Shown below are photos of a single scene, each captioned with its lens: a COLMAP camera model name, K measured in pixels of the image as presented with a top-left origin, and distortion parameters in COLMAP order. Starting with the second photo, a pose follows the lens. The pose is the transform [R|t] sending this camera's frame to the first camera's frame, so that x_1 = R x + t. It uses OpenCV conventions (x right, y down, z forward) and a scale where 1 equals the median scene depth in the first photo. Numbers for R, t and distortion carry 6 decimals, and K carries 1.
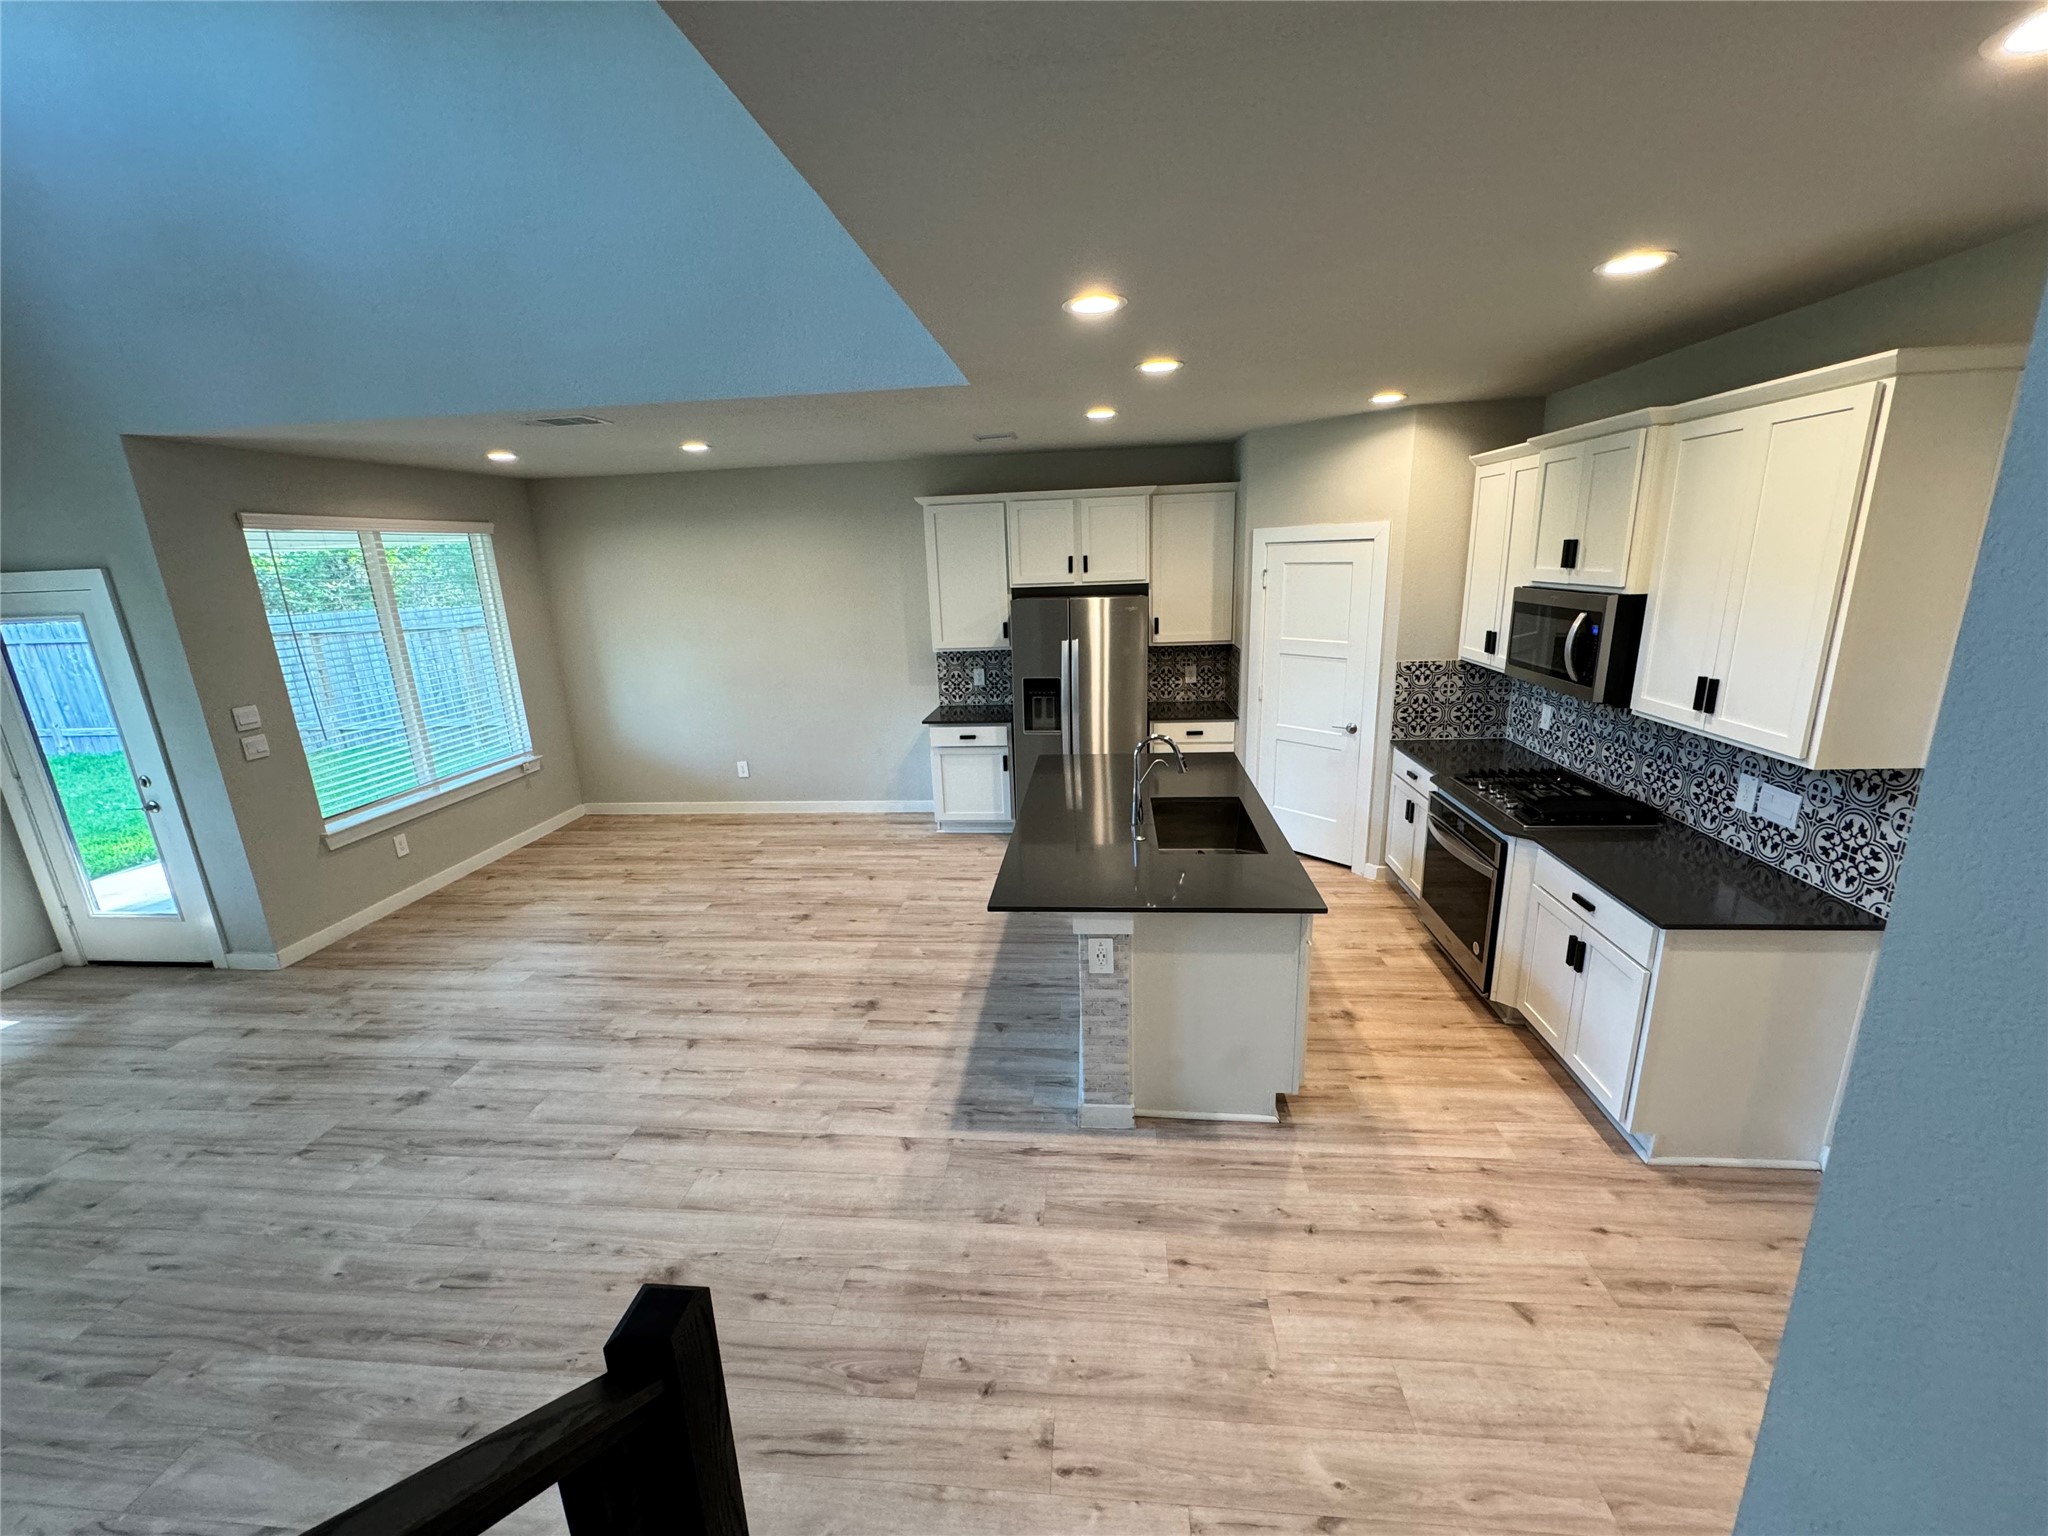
lens RADIAL K [[815.9, 0, 1022.2], [0, 815.9, 767.7], [0, 0, 1]] dist [-0.003916, 0.000960]
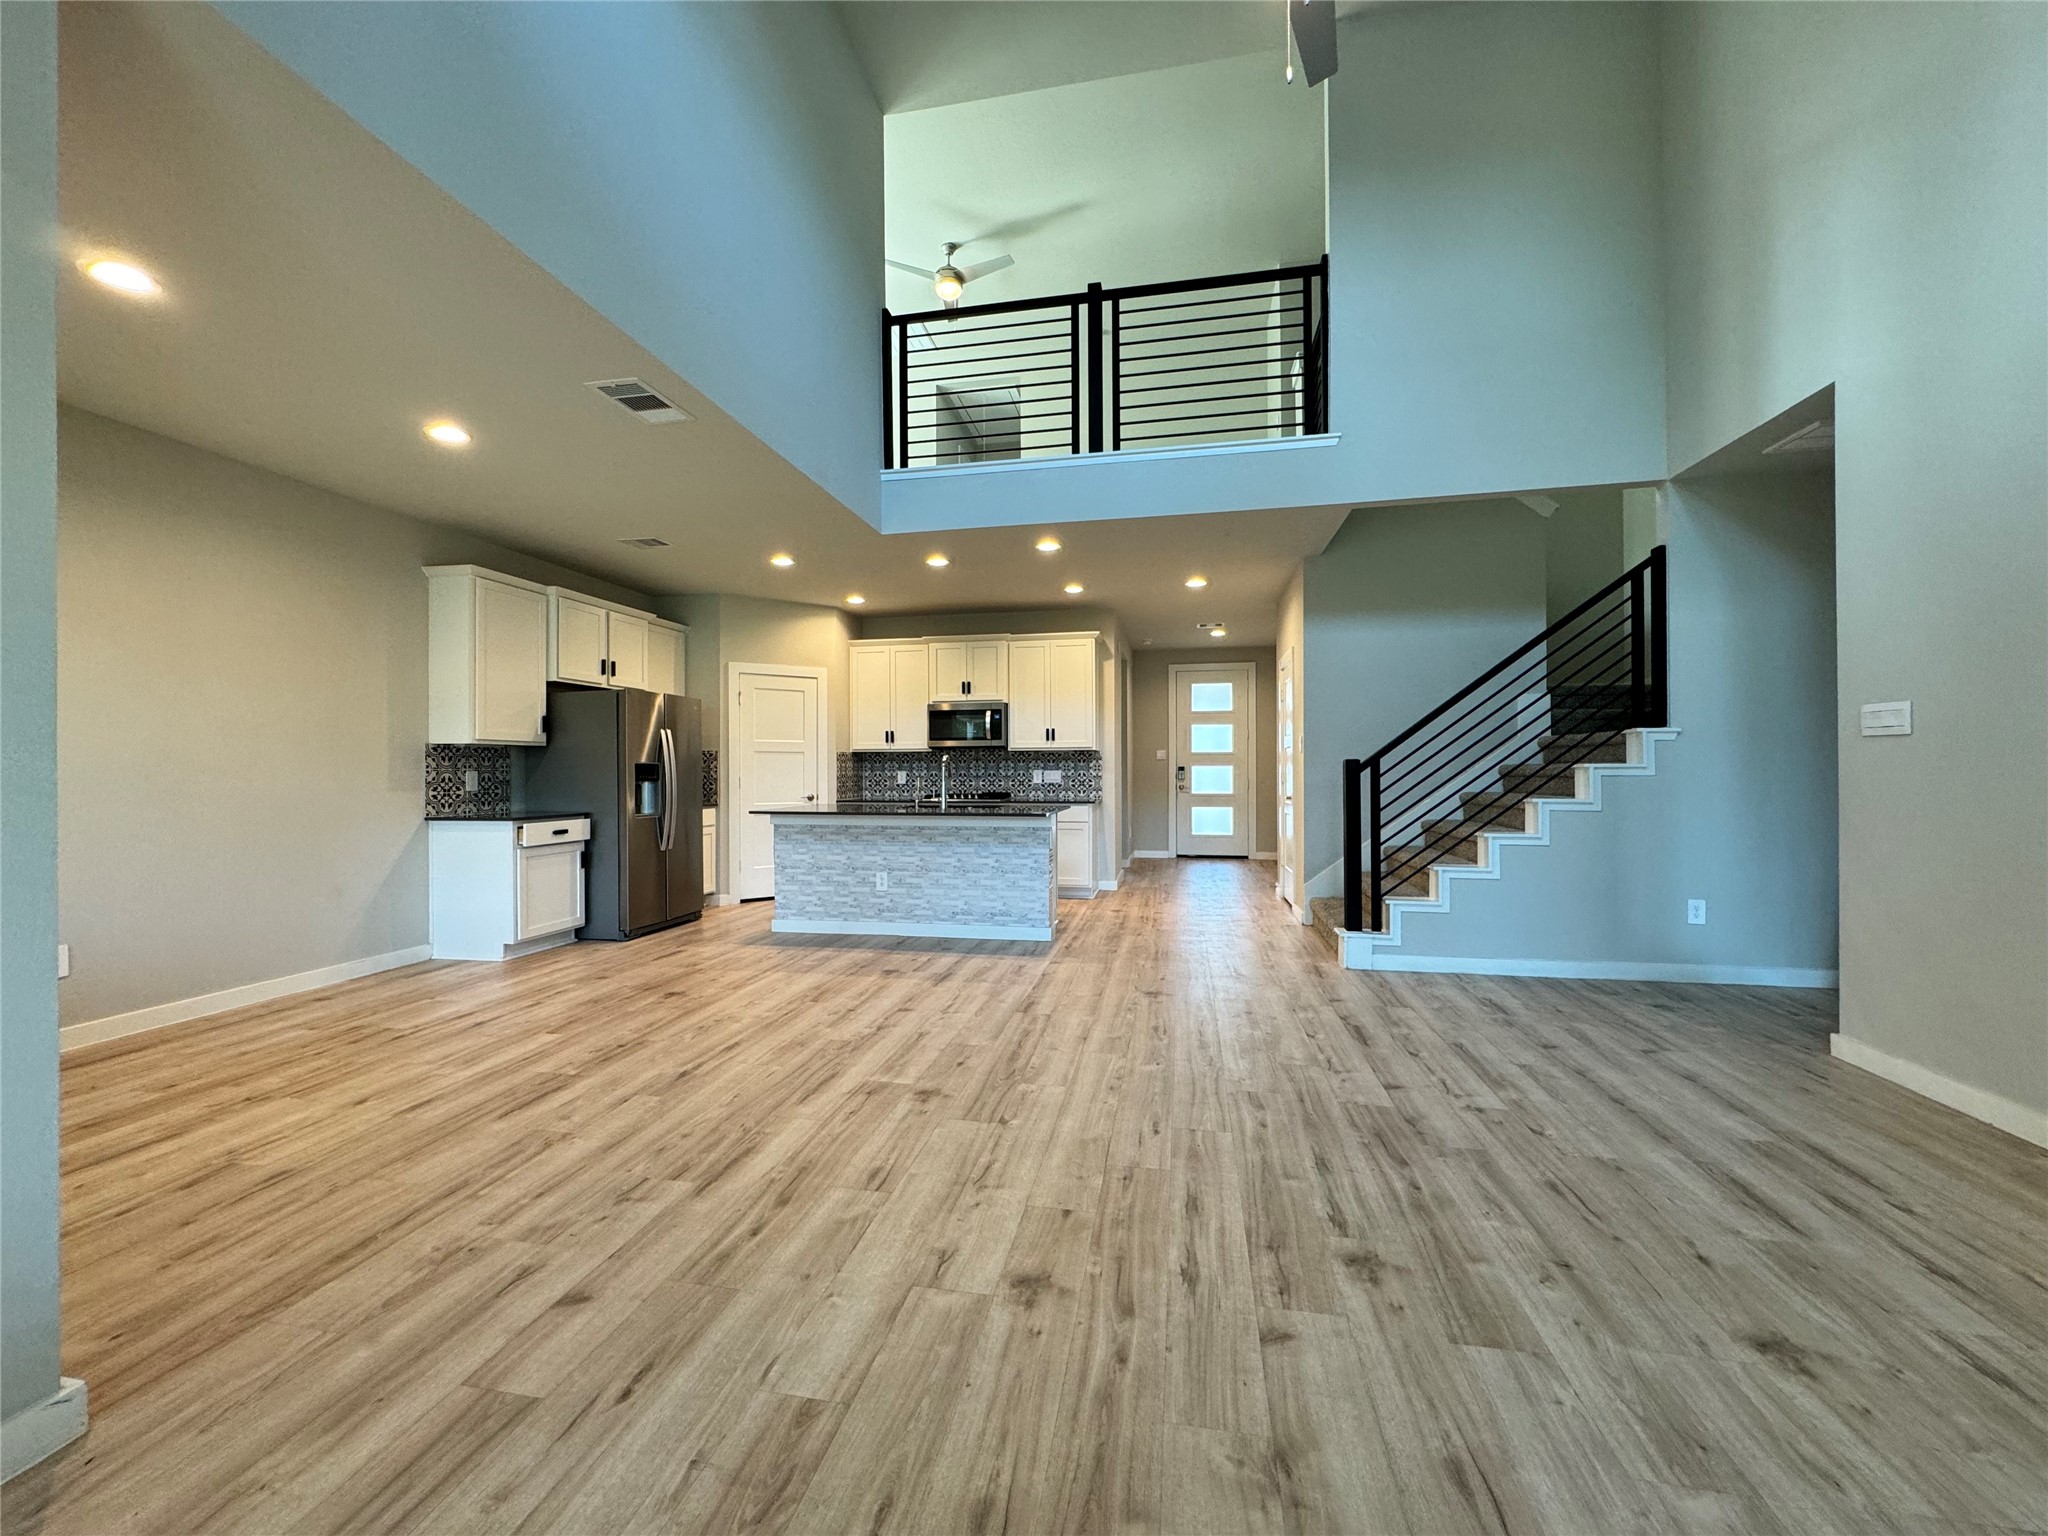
lens RADIAL K [[815.9, 0, 1023.2], [0, 815.9, 768.3], [0, 0, 1]] dist [-0.003916, 0.000960]
pose [[0.093637, 0.039373, 0.994828, -1.250949], [0.255542, 0.964793, -0.062237, 0.111332], [-0.962253, 0.260048, 0.080279, 0.562780]]
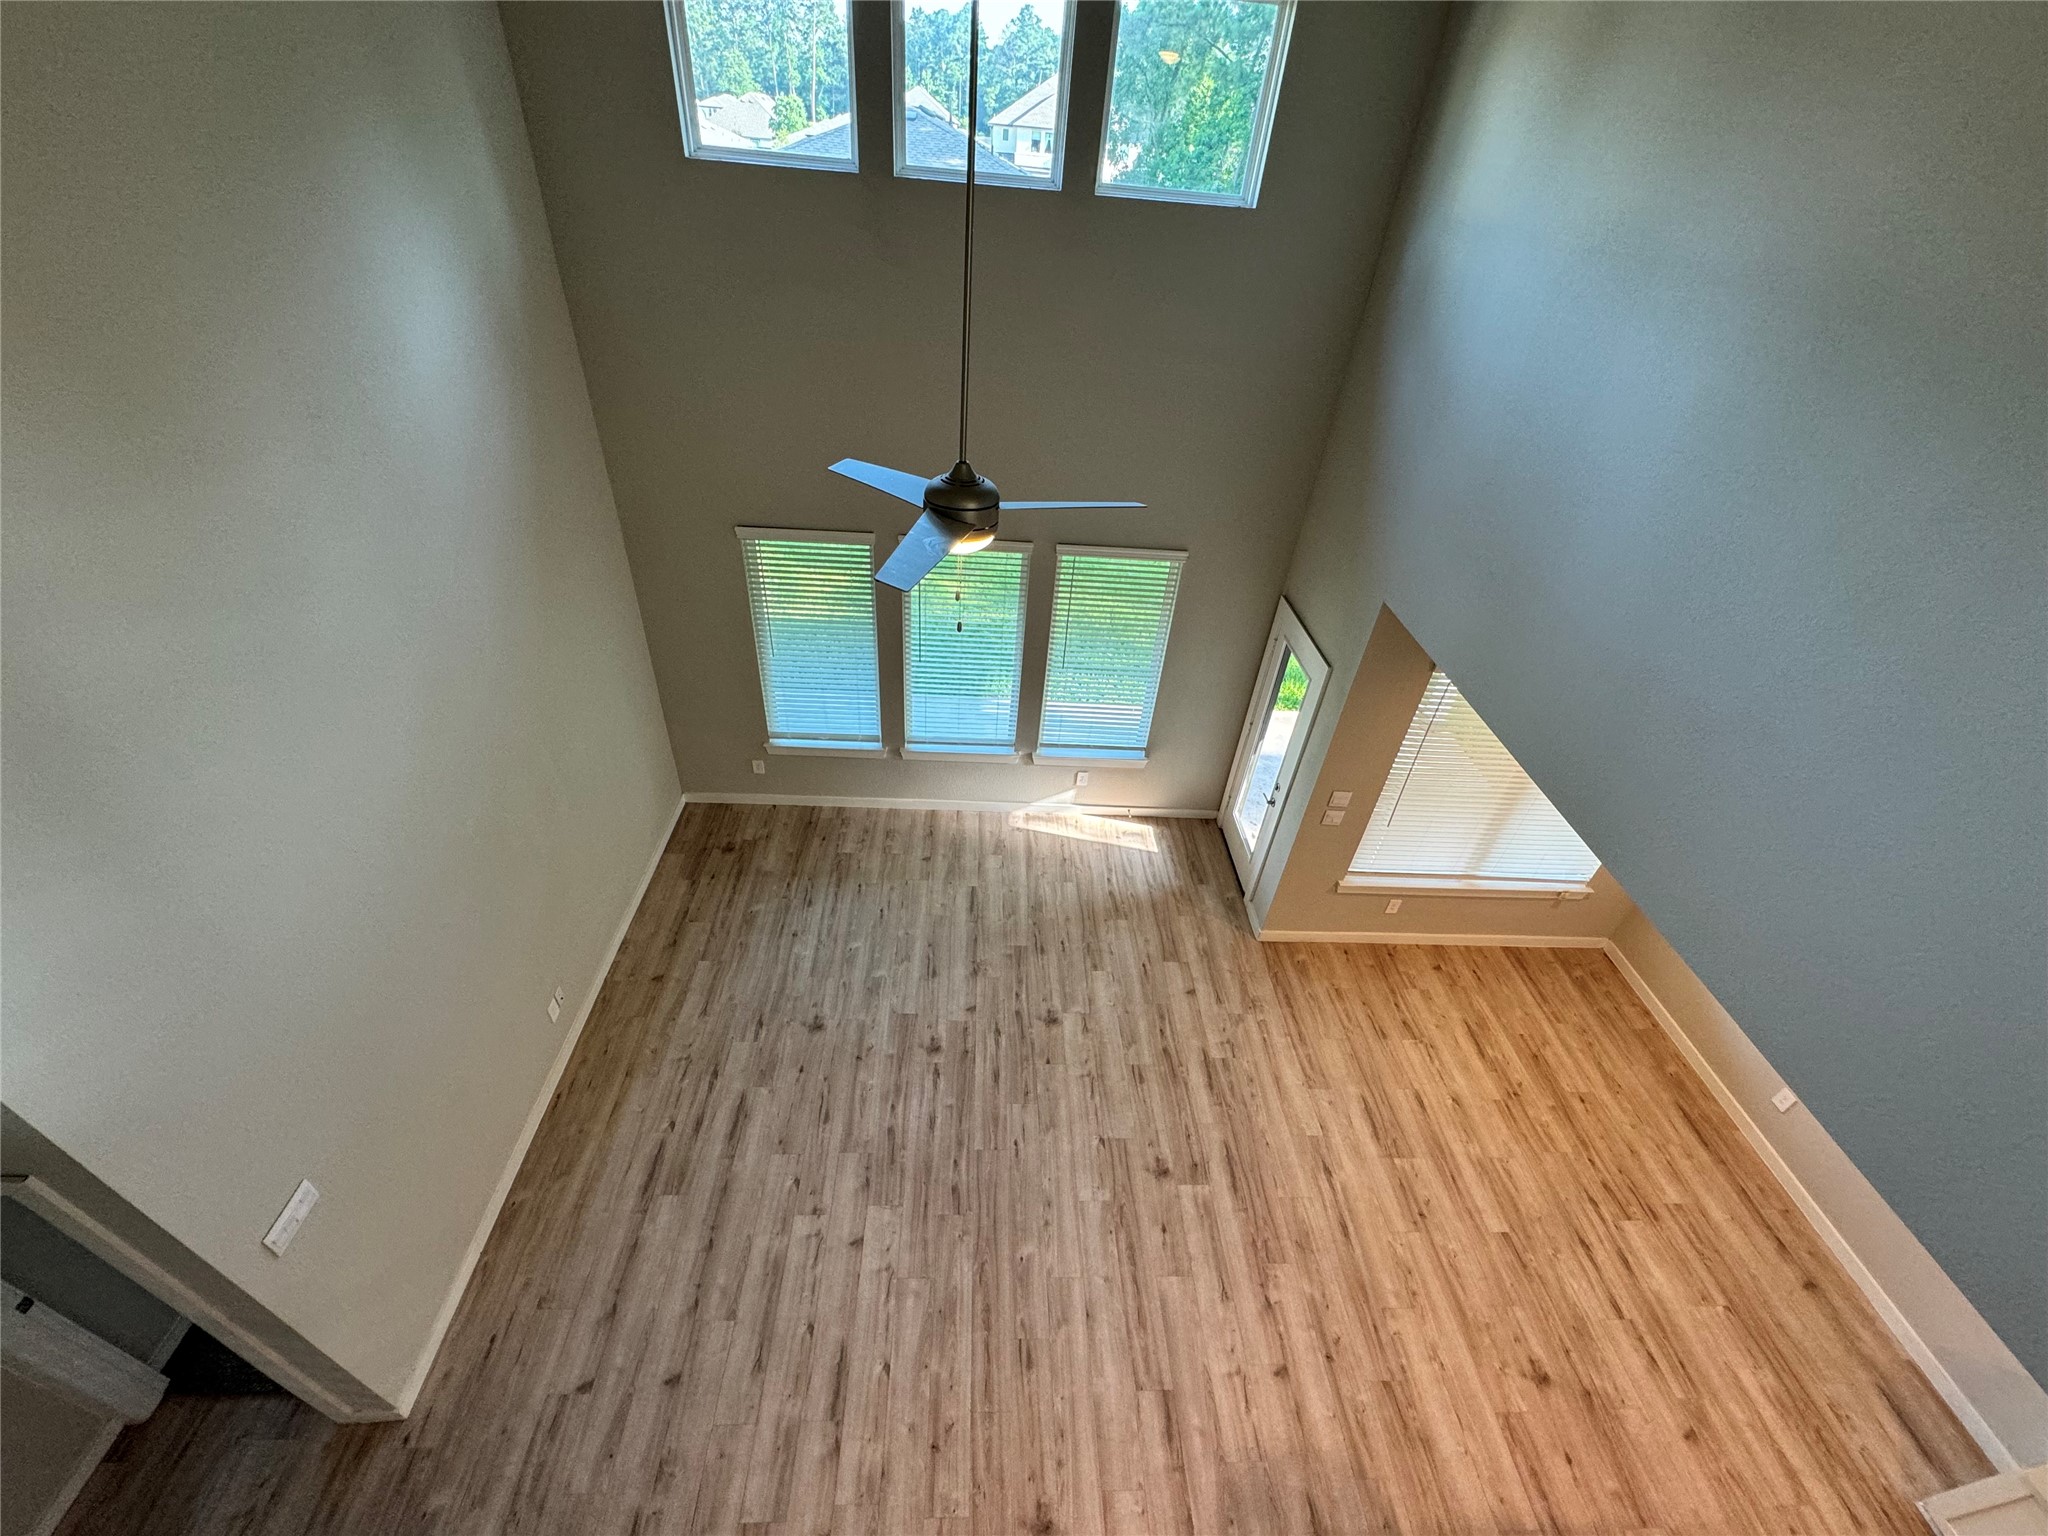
lens RADIAL K [[815.9, 0, 1023.2], [0, 815.9, 767.4], [0, 0, 1]] dist [-0.003916, 0.000960]
pose [[0.129556, 0.642224, -0.755489, -0.124538], [-0.327797, 0.746813, 0.578636, -0.646777], [0.935823, 0.172681, 0.307273, 0.174517]]
